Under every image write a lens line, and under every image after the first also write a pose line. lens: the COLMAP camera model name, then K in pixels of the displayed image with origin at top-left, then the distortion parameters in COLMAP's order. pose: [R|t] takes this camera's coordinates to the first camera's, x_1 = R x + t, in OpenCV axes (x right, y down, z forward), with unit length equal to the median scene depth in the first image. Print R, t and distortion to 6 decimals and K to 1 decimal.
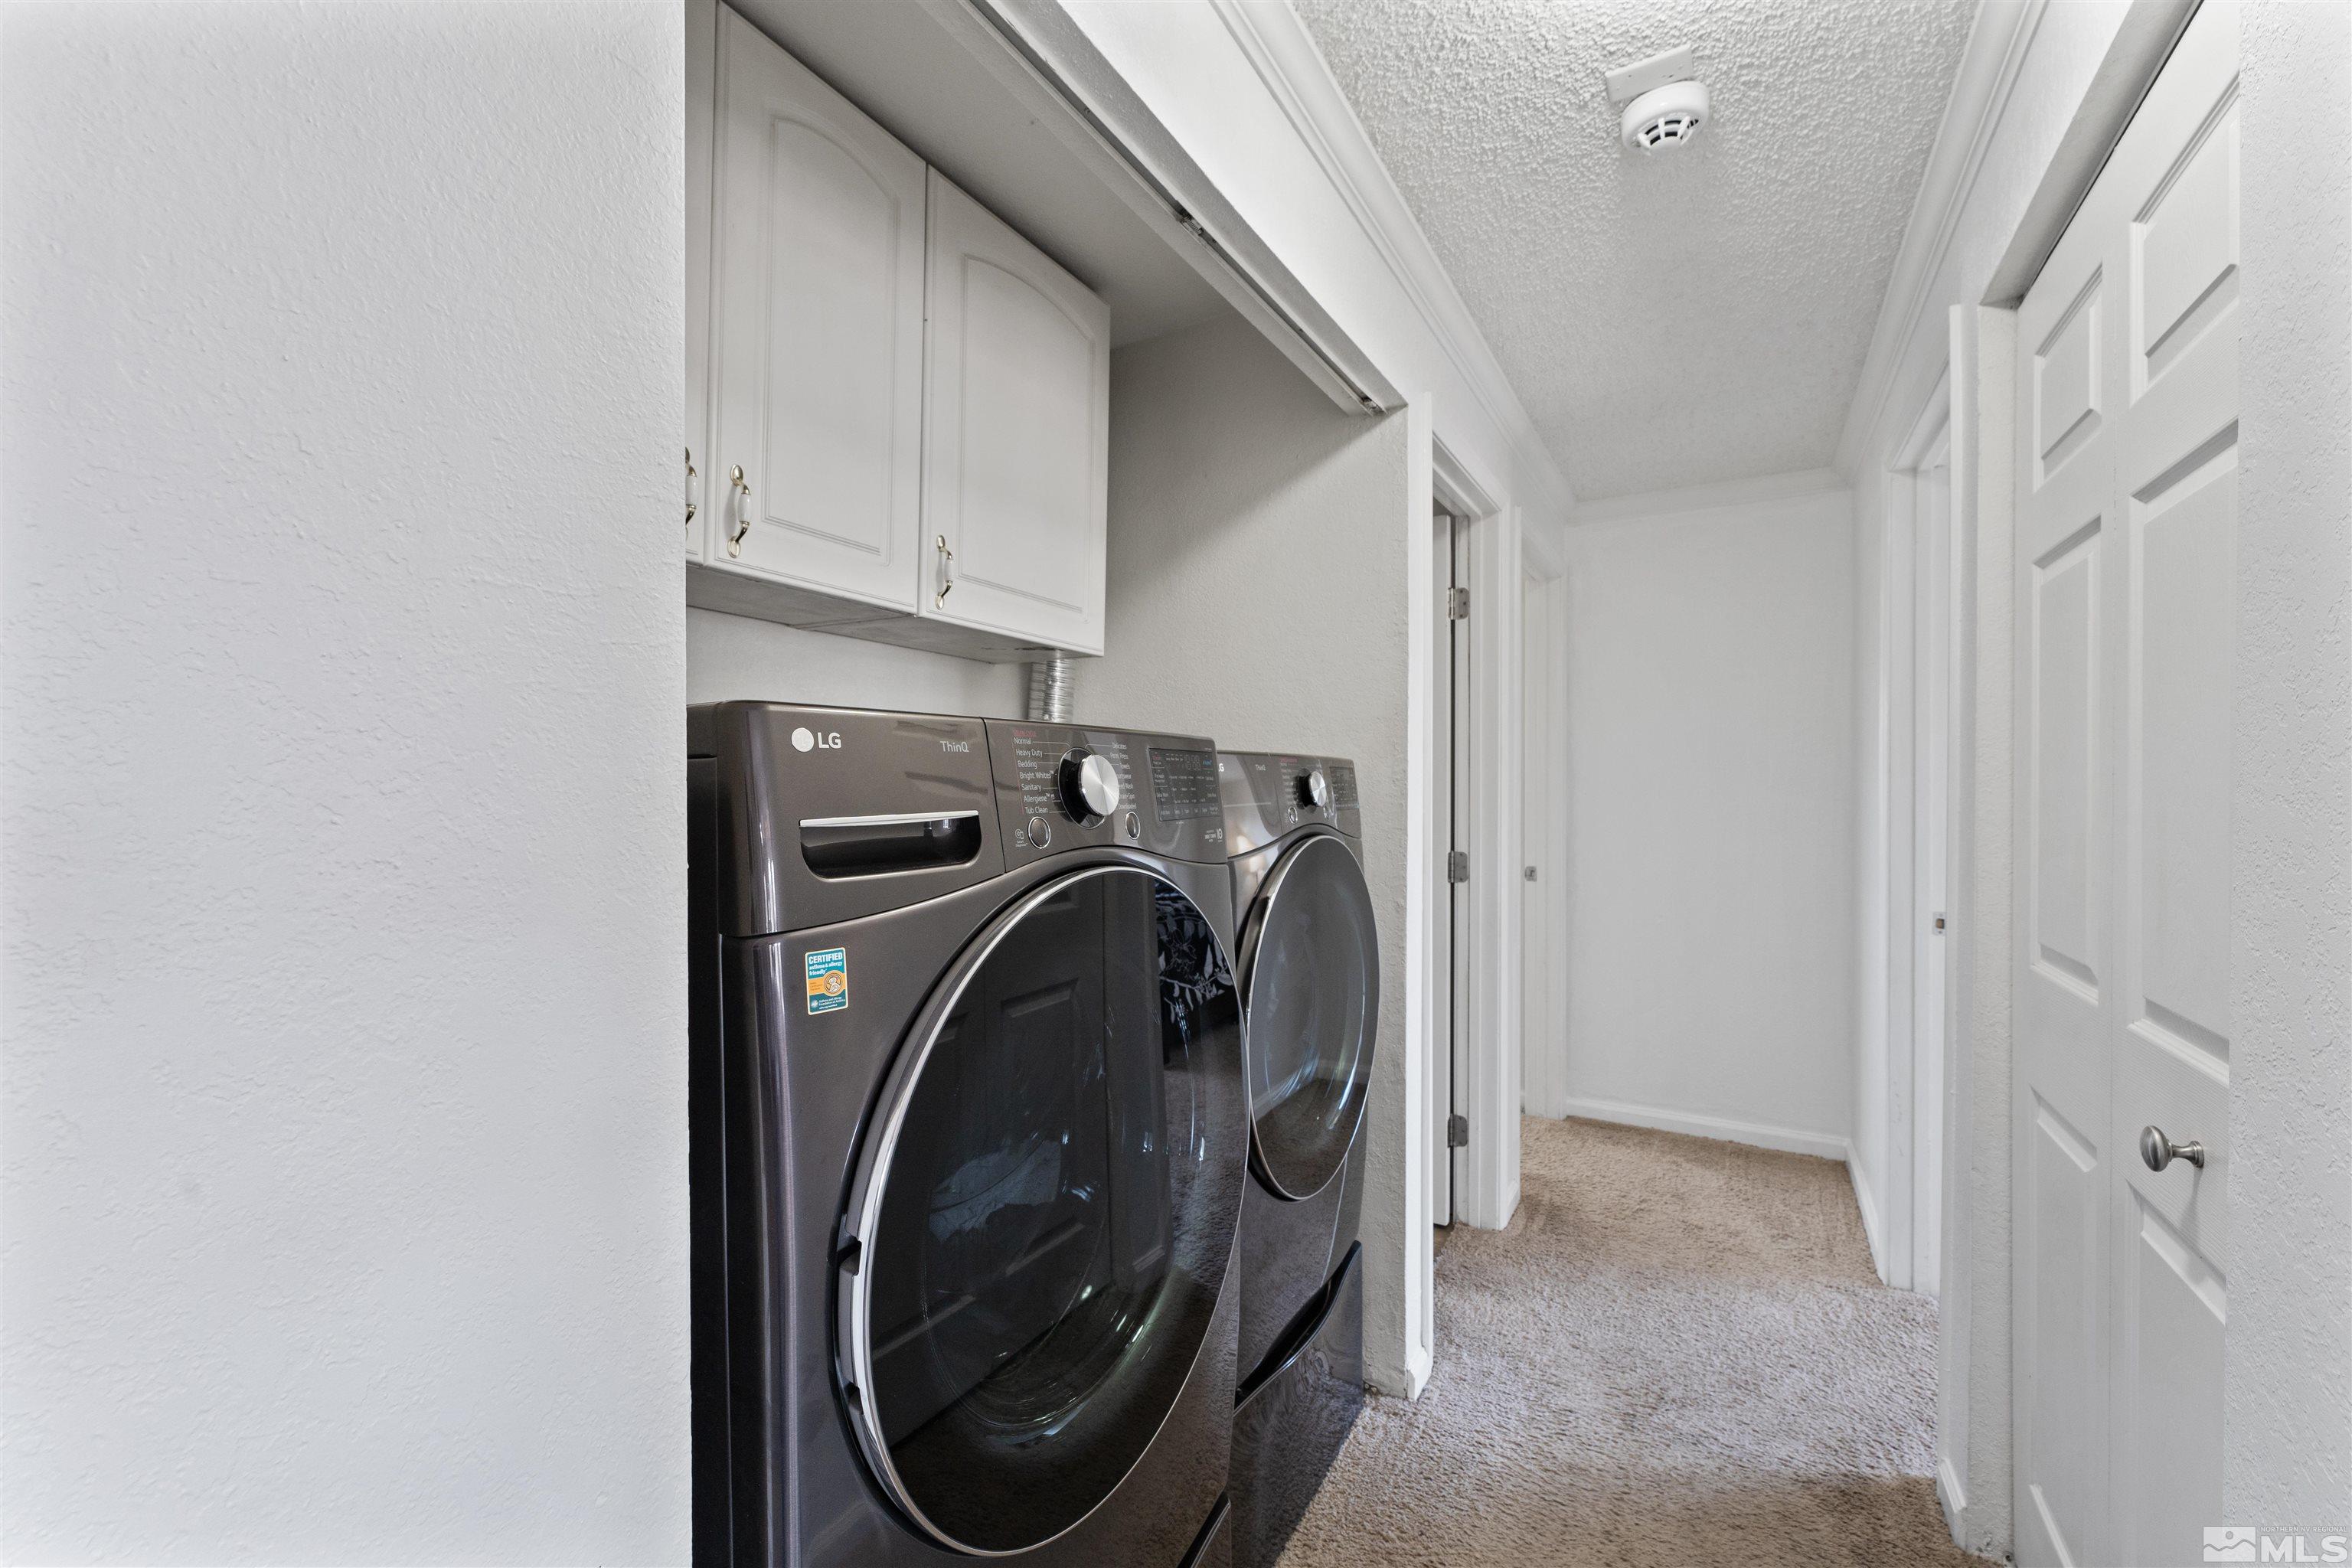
lens RADIAL K [[952.3, 0, 1176.0], [0, 952.3, 784.0], [0, 0, 1]] dist [-0.000041, -0.000030]
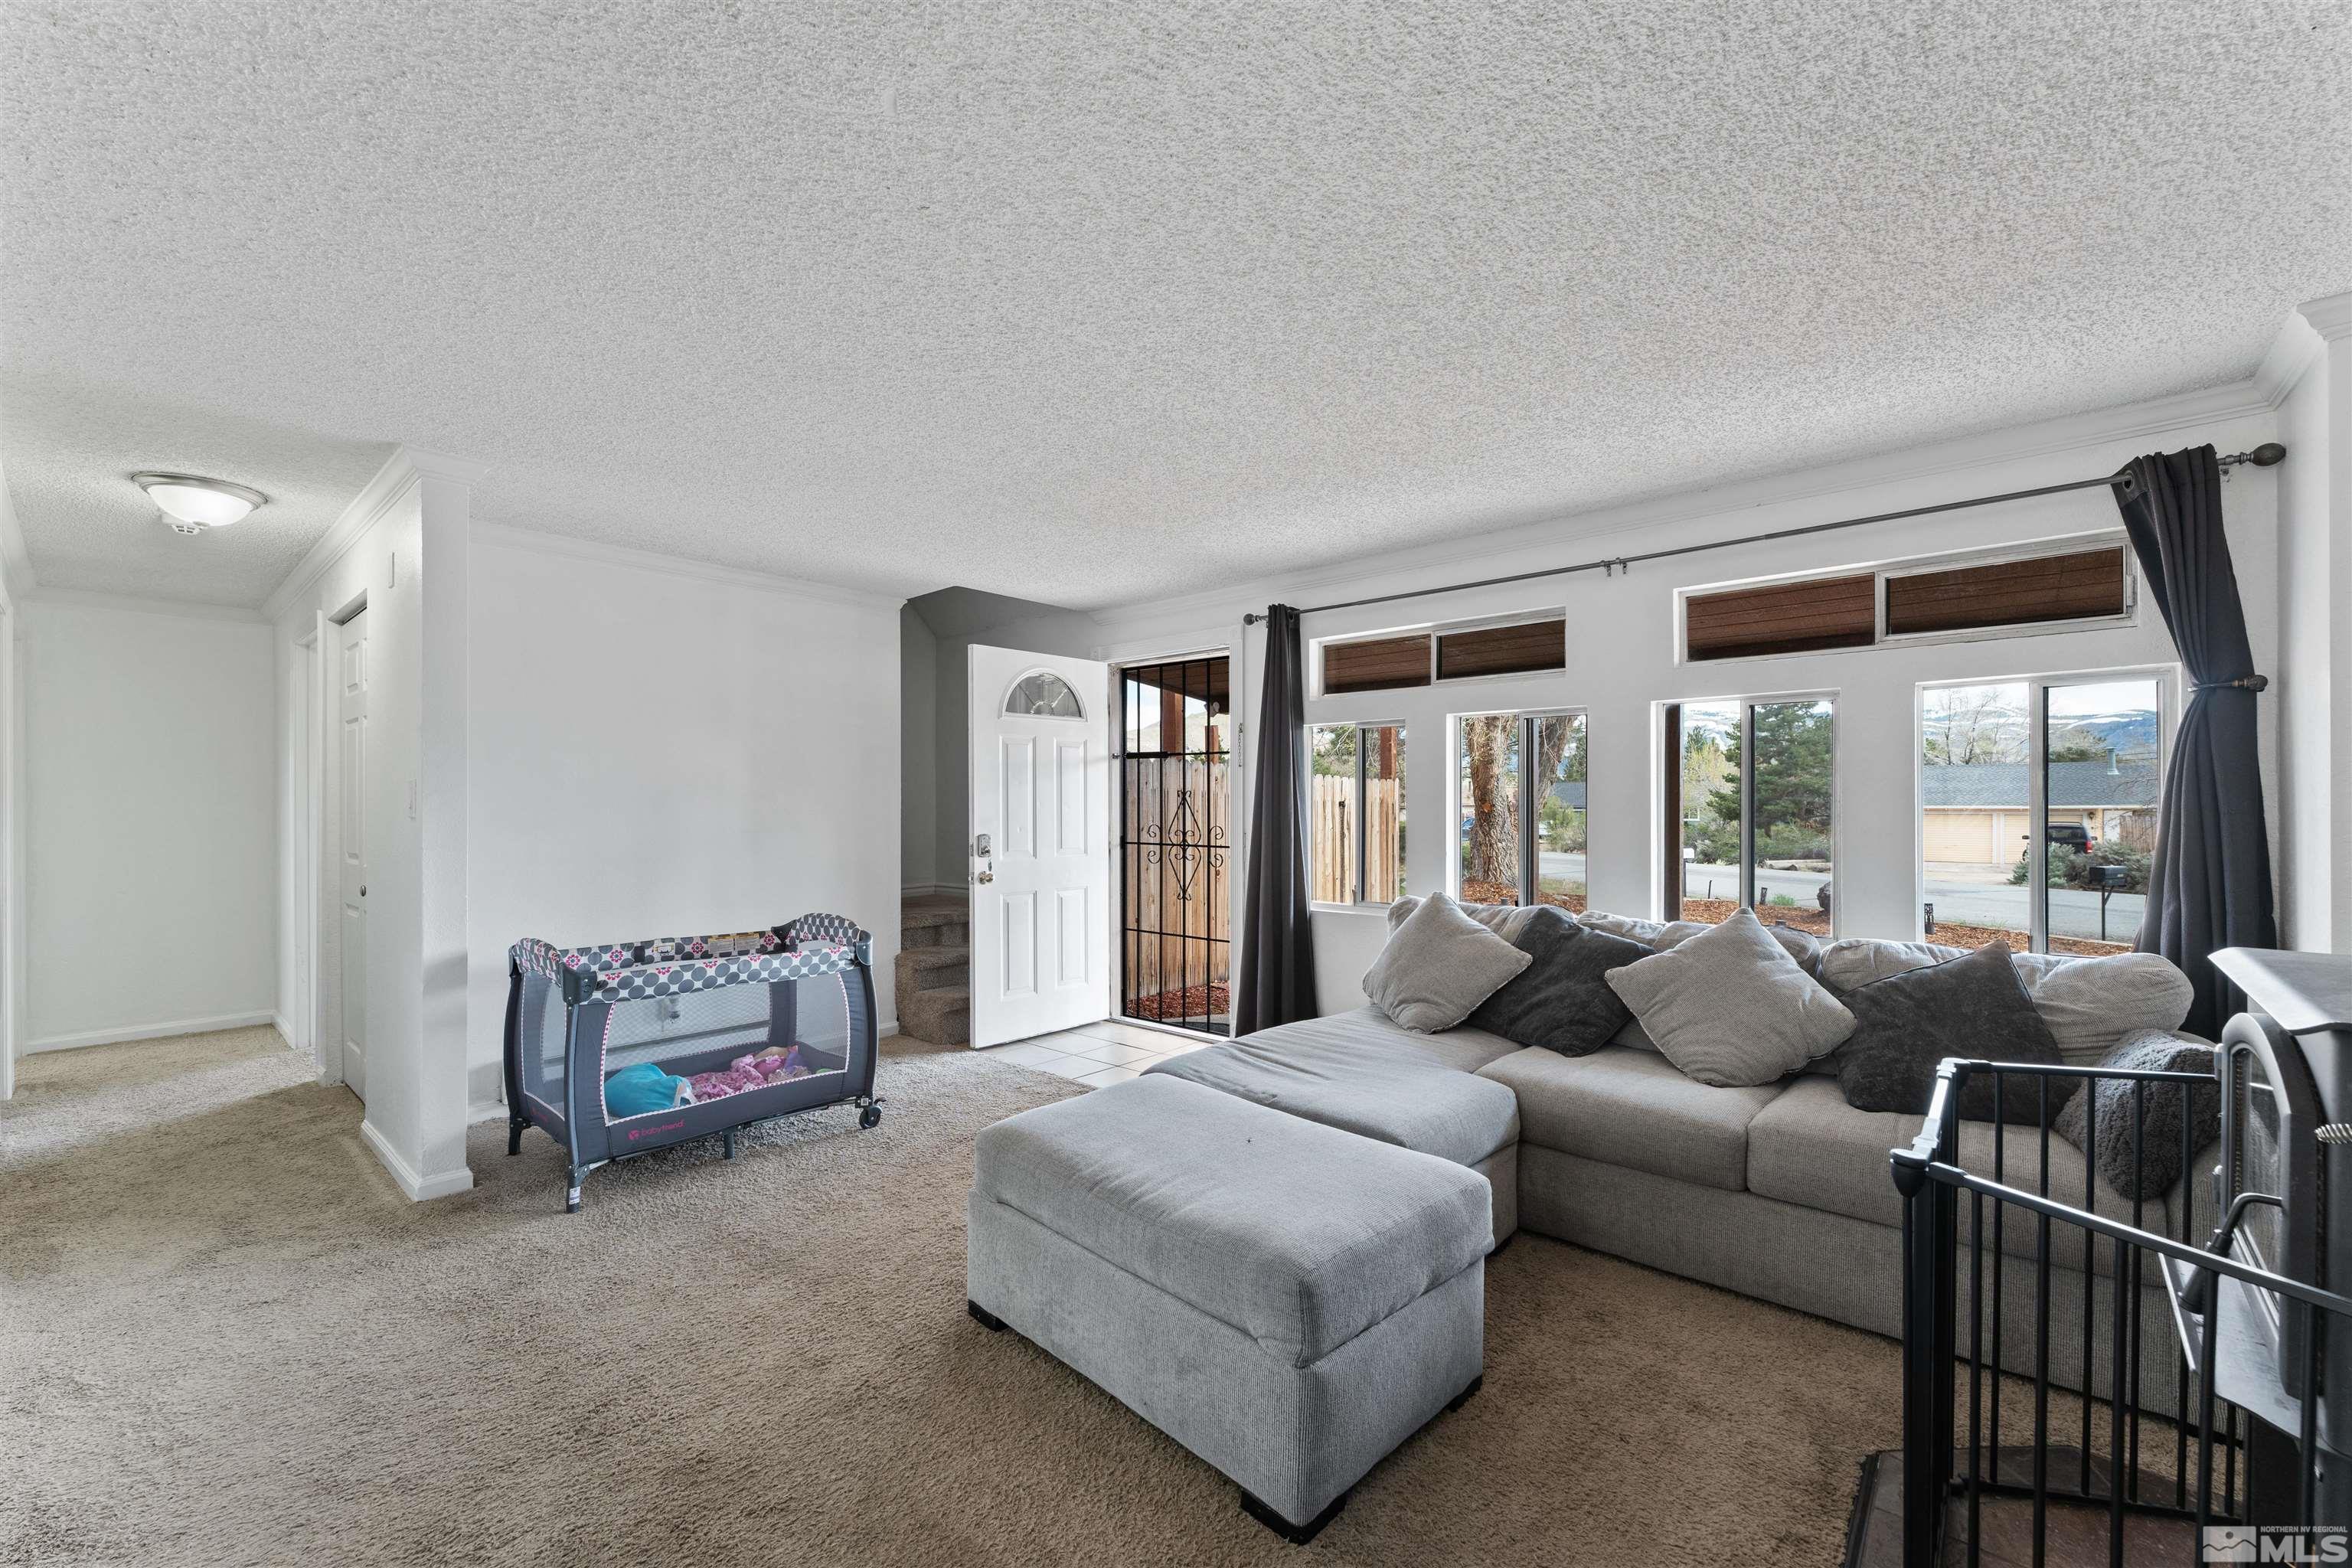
lens RADIAL K [[949.9, 0, 1191.0], [0, 949.9, 820.1], [0, 0, 1]] dist [0.000520, 0.000018]
pose [[0.183047, -0.014156, 0.983002, -0.821040], [-0.004186, 0.999876, 0.015179, 0.003792], [-0.983095, -0.006893, 0.182965, -1.145679]]
